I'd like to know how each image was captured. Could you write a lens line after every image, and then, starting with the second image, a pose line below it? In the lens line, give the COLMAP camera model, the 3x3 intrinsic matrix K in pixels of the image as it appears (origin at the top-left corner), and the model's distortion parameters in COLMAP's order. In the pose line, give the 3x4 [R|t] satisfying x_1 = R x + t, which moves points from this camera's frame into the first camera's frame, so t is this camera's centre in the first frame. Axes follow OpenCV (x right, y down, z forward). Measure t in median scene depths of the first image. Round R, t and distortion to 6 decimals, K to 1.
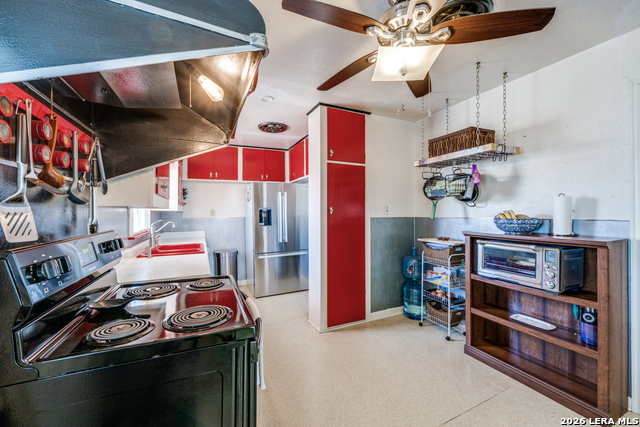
lens RADIAL K [[252.1, 0, 323.6], [0, 252.1, 212.6], [0, 0, 1]] dist [0.000285, -0.000195]
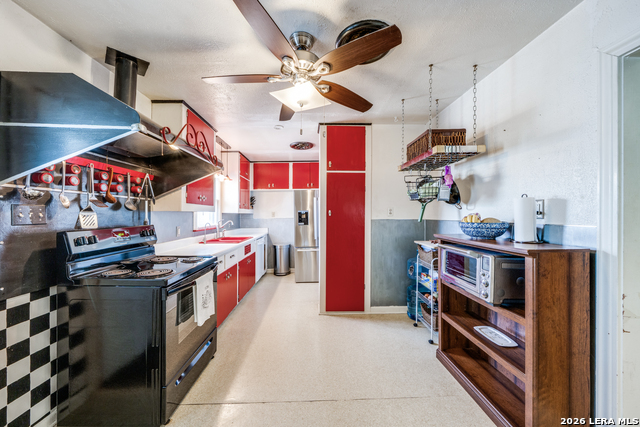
lens RADIAL K [[233.9, 0, 320.6], [0, 233.9, 215.3], [0, 0, 1]] dist [0.002435, 0.000048]
pose [[0.916493, 0.003831, -0.400032, 0.428266], [-0.001553, 0.999981, 0.006018, -0.004536], [0.400048, -0.004894, 0.916481, -0.018723]]
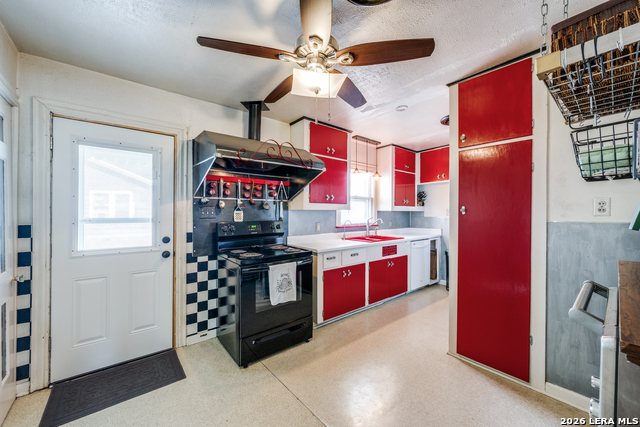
lens RADIAL K [[252.1, 0, 318.1], [0, 252.1, 211.8], [0, 0, 1]] dist [0.000285, -0.000195]
pose [[0.238481, 0.000438, -0.971147, 0.697252], [0.001196, 0.999999, 0.000745, -0.005425], [0.971147, -0.001339, 0.238480, 0.363244]]
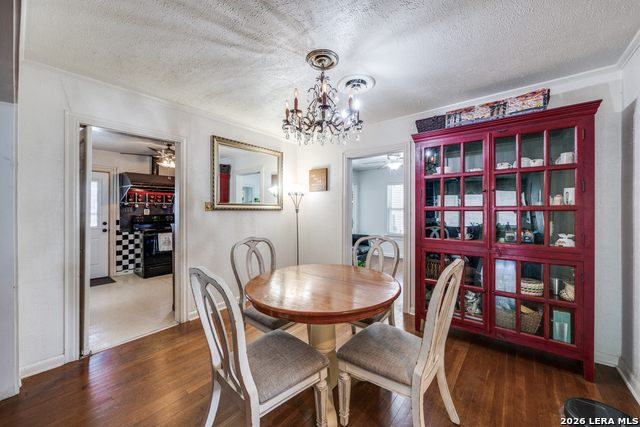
lens RADIAL K [[233.9, 0, 304.1], [0, 233.9, 210.7], [0, 0, 1]] dist [0.002435, 0.000048]
pose [[0.426722, 0.002094, -0.904380, 1.805475], [0.002606, 0.999990, 0.003545, -0.000047], [0.904379, -0.003870, 0.426713, 0.624195]]
